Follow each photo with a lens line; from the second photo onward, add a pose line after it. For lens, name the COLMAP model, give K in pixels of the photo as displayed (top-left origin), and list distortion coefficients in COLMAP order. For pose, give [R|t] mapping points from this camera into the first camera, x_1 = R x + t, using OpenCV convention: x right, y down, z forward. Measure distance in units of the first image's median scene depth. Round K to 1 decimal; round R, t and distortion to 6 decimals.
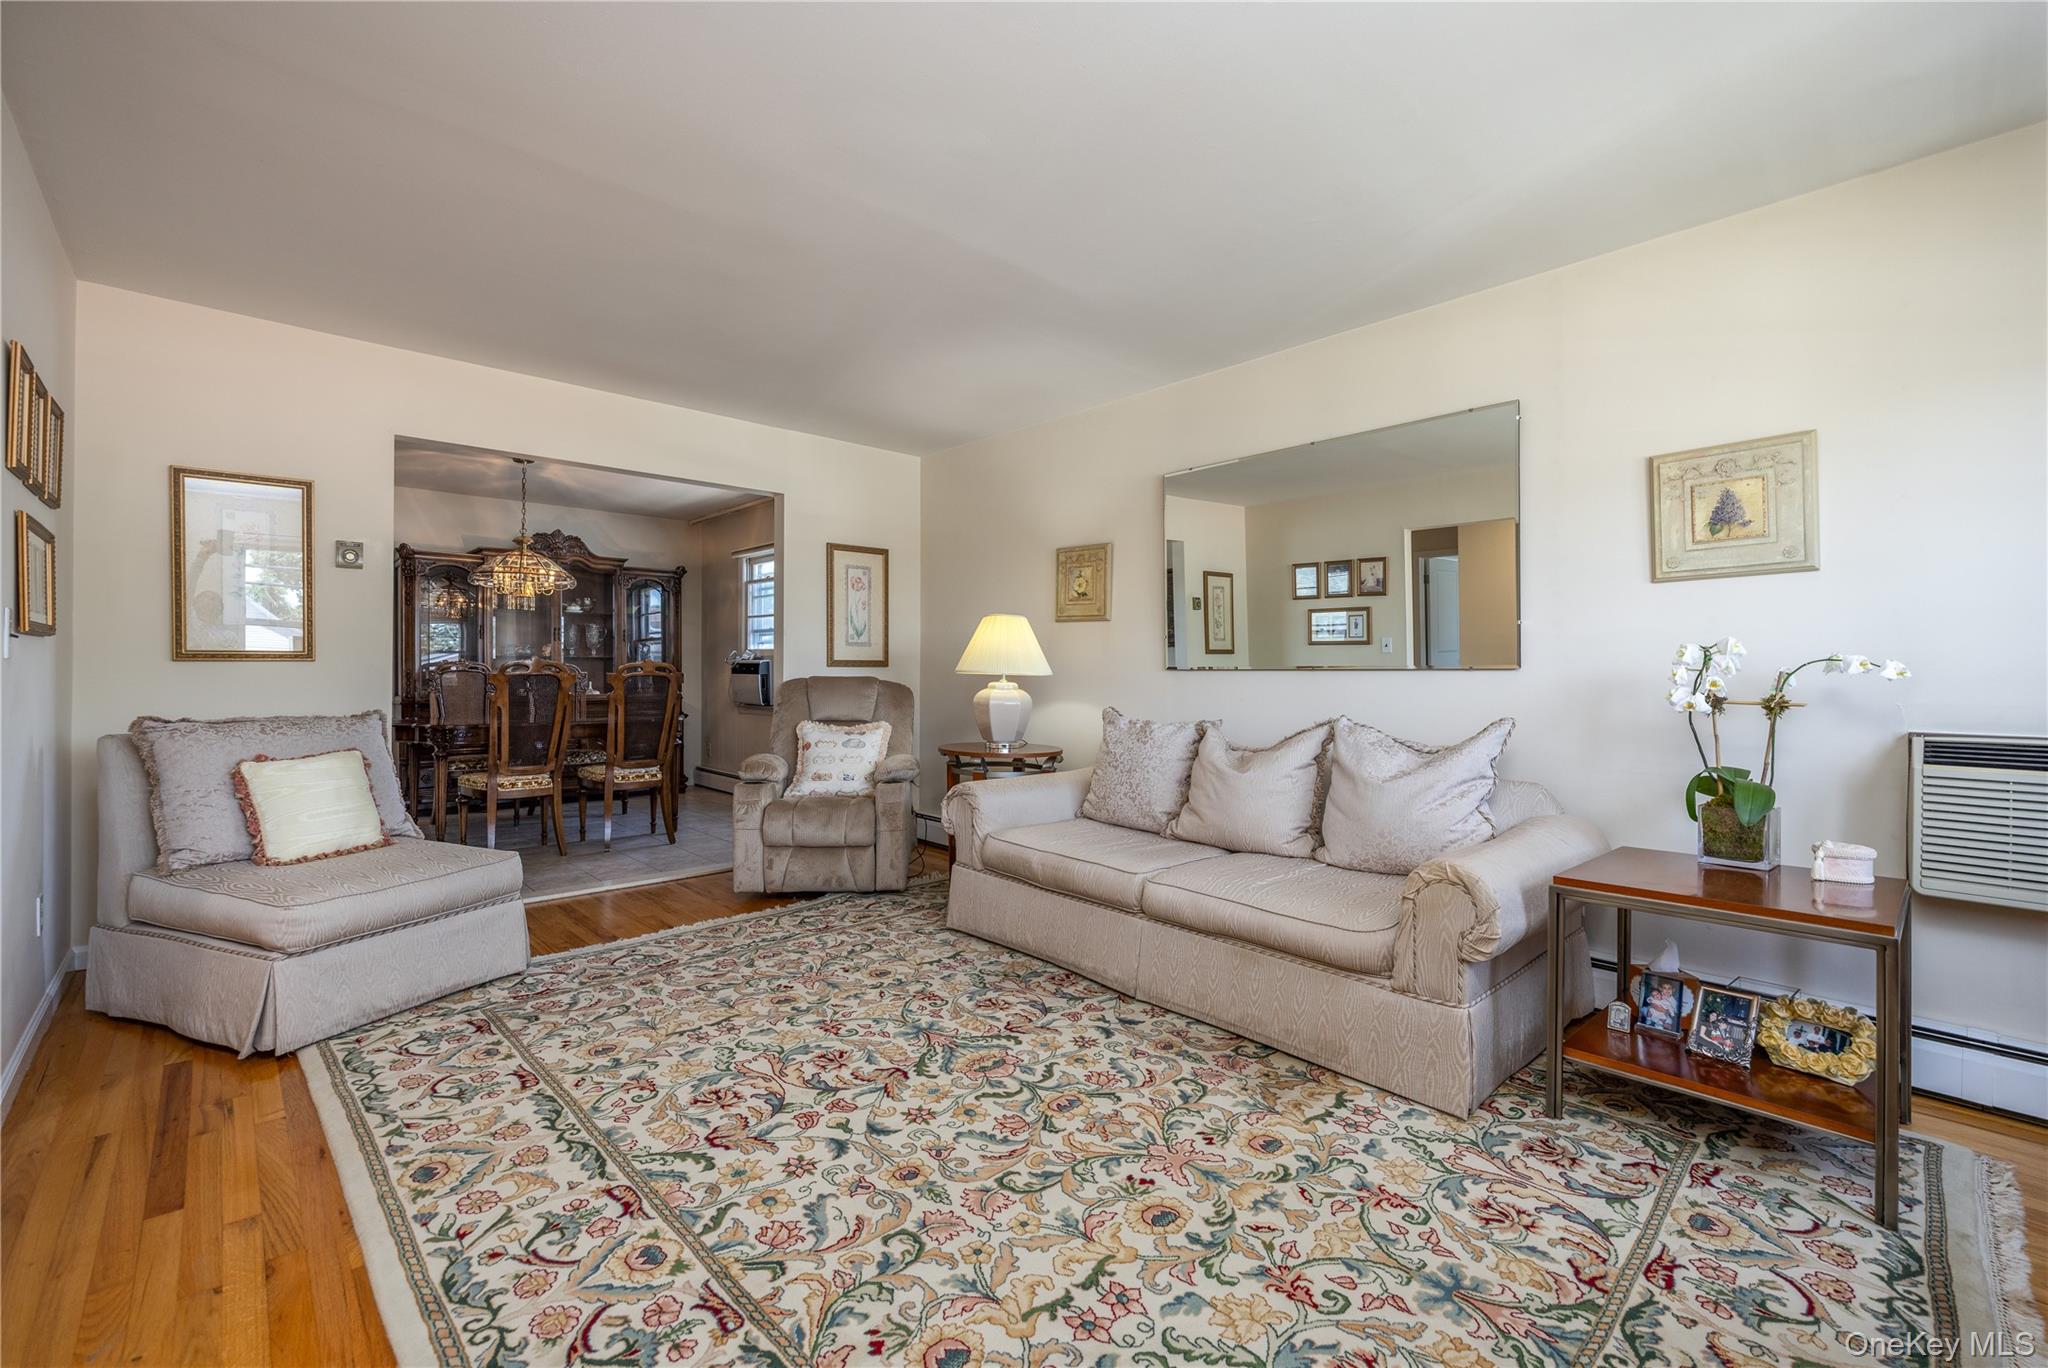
lens RADIAL K [[885.3, 0, 1015.2], [0, 885.3, 676.0], [0, 0, 1]] dist [0.002800, -0.002442]
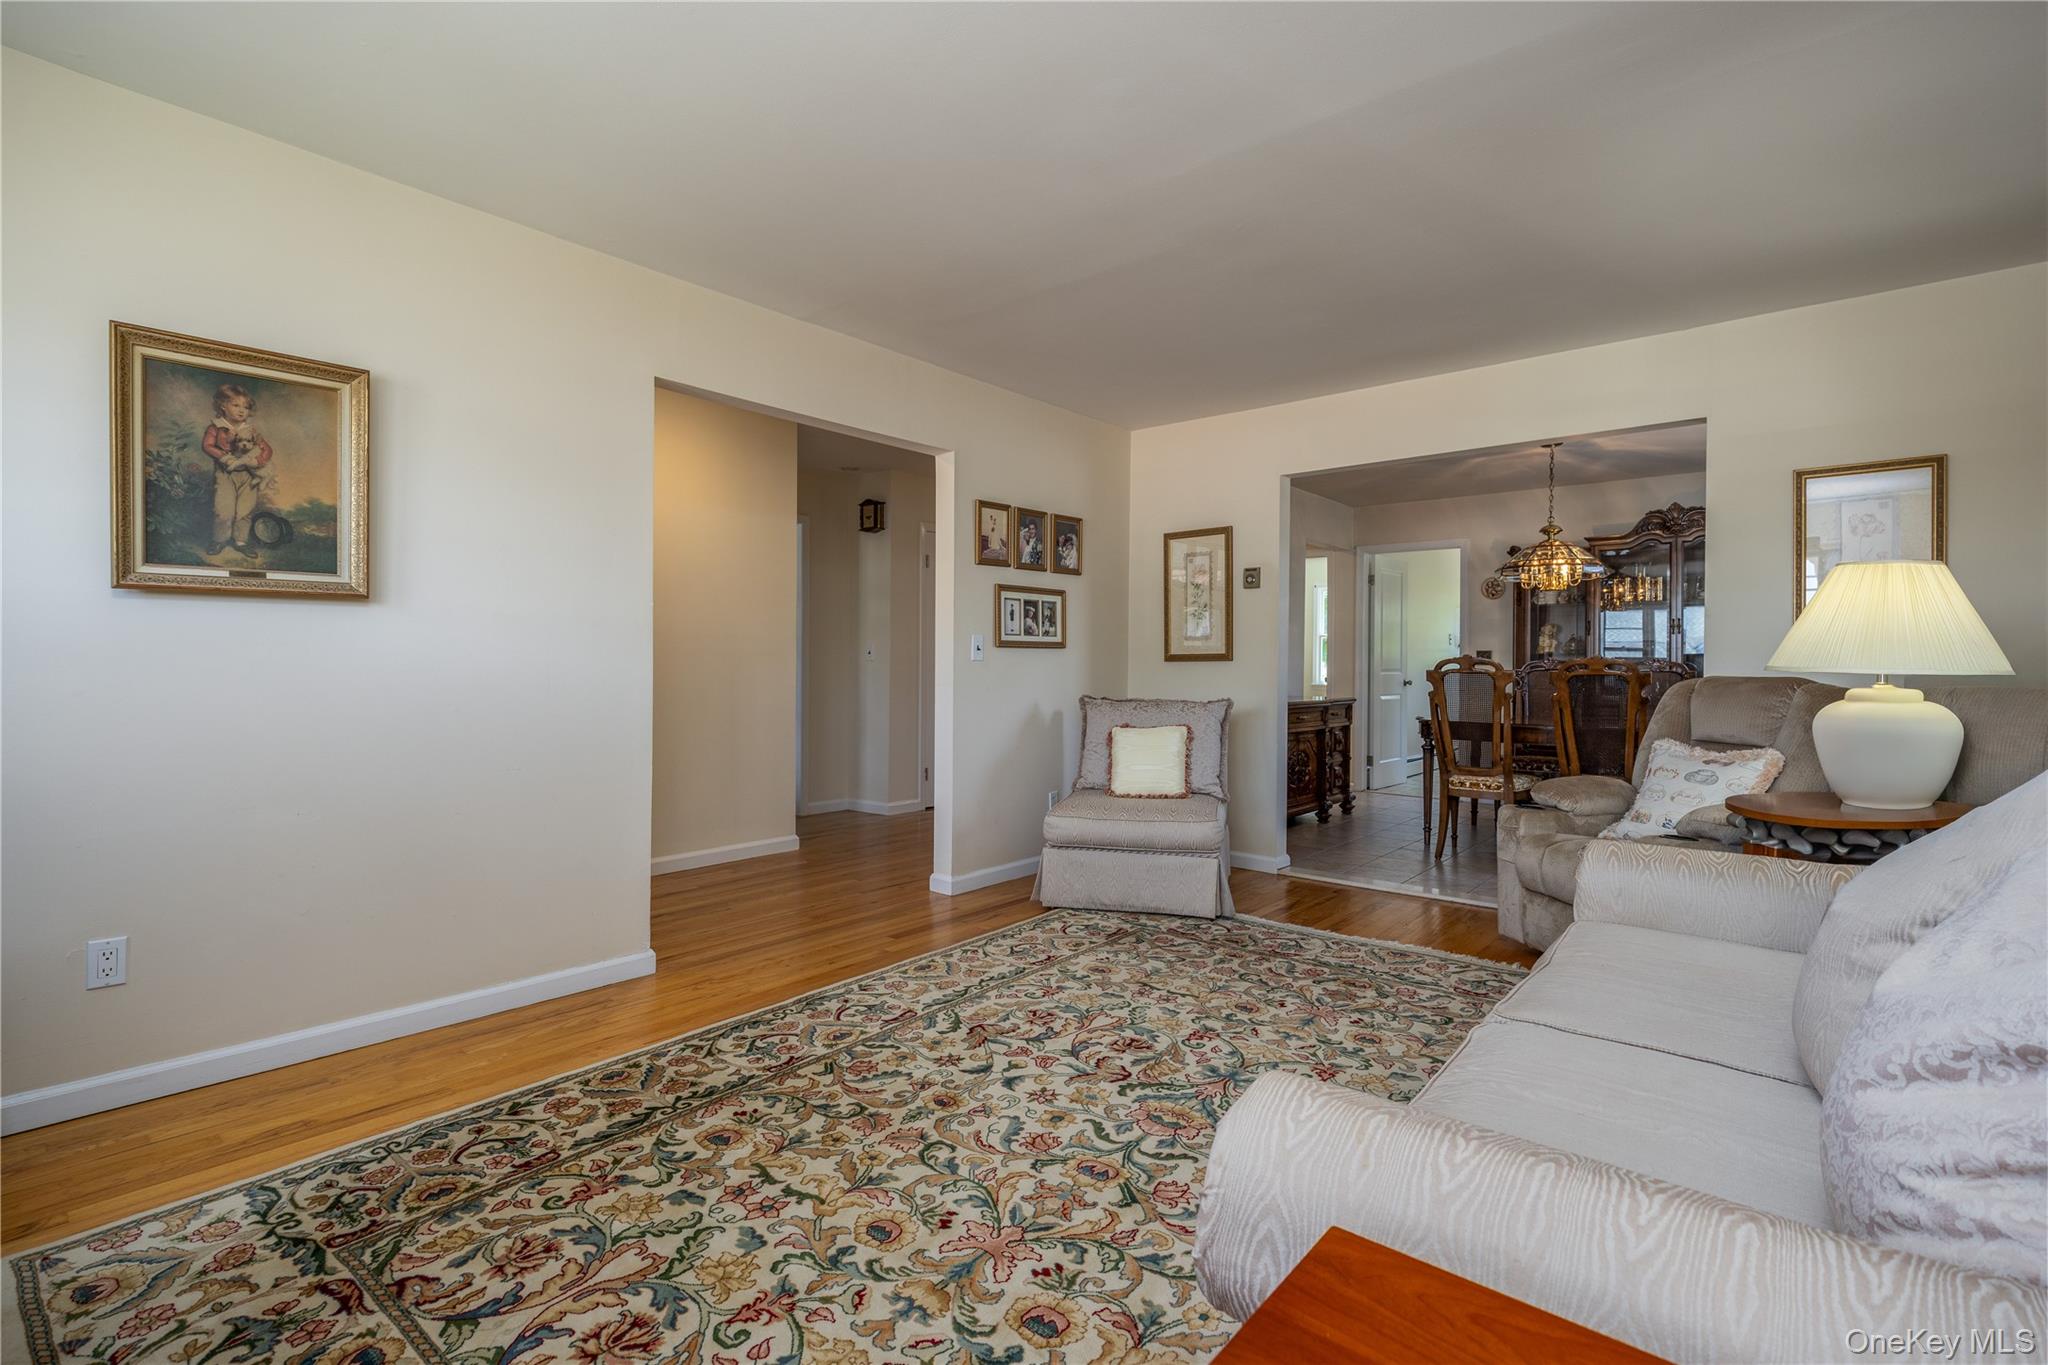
lens RADIAL K [[957.9, 0, 1014.0], [0, 957.9, 672.0], [0, 0, 1]] dist [0.011879, -0.000754]
pose [[0.114996, 0.002643, -0.993362, 0.911495], [-0.009380, 0.999955, 0.001575, 0.001869], [0.993322, 0.009137, 0.115016, 0.763603]]
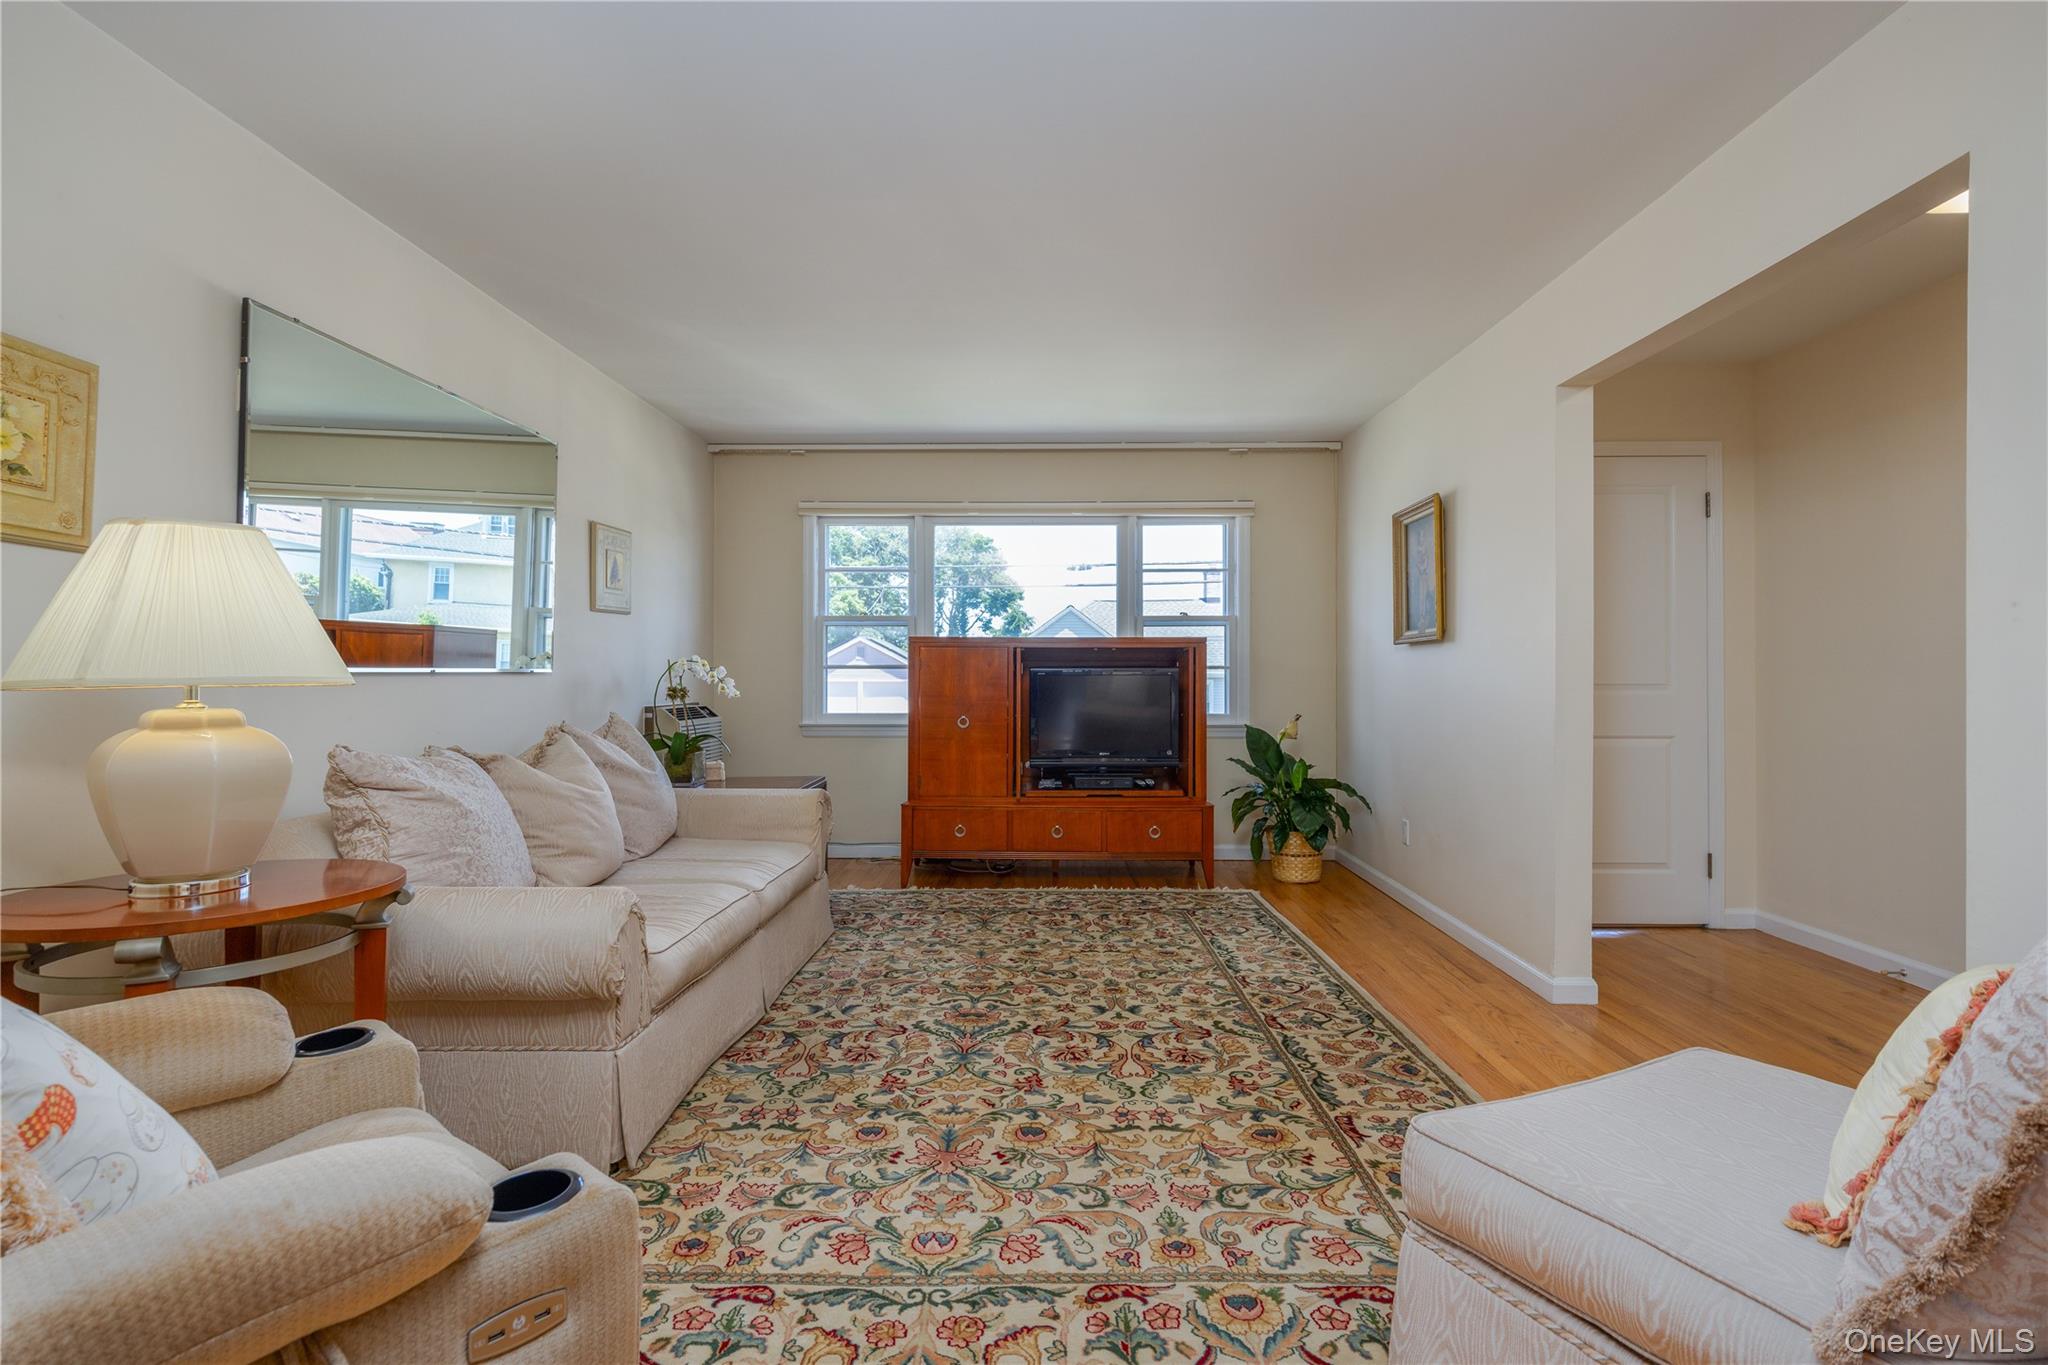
lens RADIAL K [[957.9, 0, 1033.4], [0, 957.9, 660.1], [0, 0, 1]] dist [0.011879, -0.000754]
pose [[-0.728882, 0.000414, 0.684639, -0.983494], [-0.005470, 0.999964, -0.006428, -0.023317], [-0.684618, -0.008430, -0.728854, 1.928608]]
